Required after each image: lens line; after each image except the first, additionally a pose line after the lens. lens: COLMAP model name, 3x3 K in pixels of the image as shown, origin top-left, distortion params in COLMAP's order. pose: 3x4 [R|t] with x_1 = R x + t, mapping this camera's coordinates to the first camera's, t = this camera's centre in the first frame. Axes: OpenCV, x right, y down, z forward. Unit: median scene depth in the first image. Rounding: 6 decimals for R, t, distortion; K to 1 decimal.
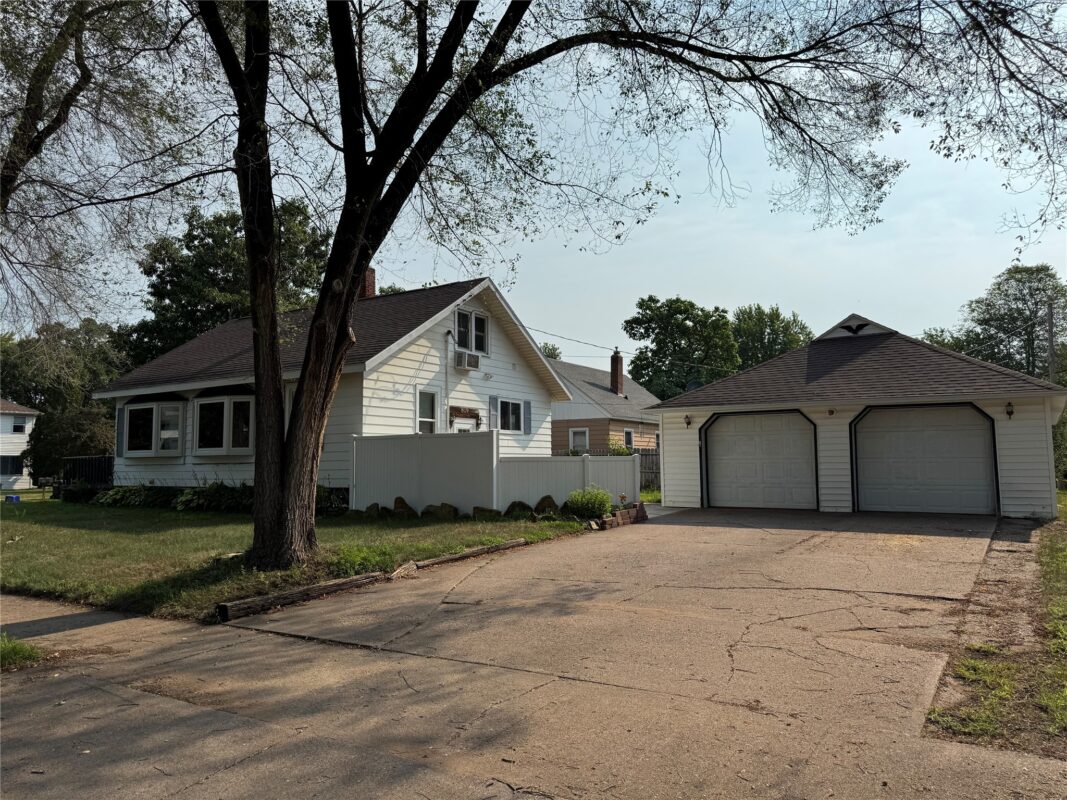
lens RADIAL K [[755.9, 0, 530.0], [0, 755.9, 404.7], [0, 0, 1]] dist [0.113938, -0.203602]
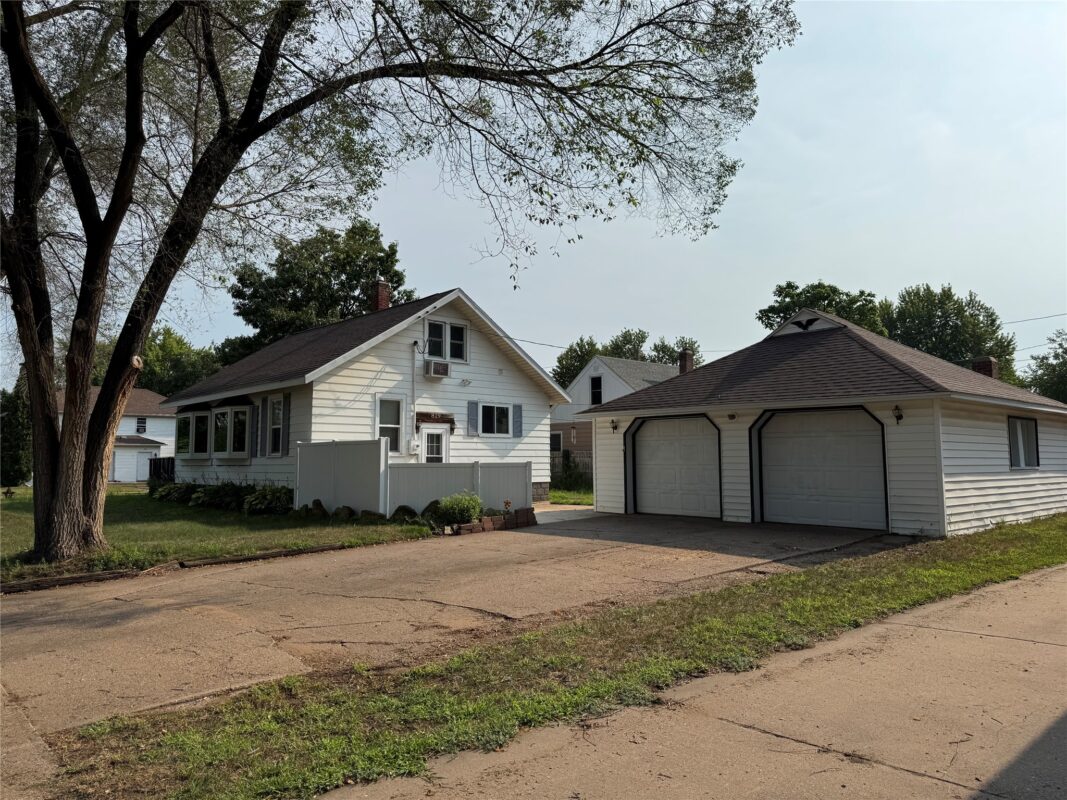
lens RADIAL K [[751.1, 0, 501.6], [0, 751.1, 398.0], [0, 0, 1]] dist [0.103485, -0.205760]
pose [[0.964531, -0.018559, -0.263315, 0.289317], [0.017854, 0.999828, -0.005070, -0.010701], [0.263364, 0.000189, 0.964697, 0.014811]]
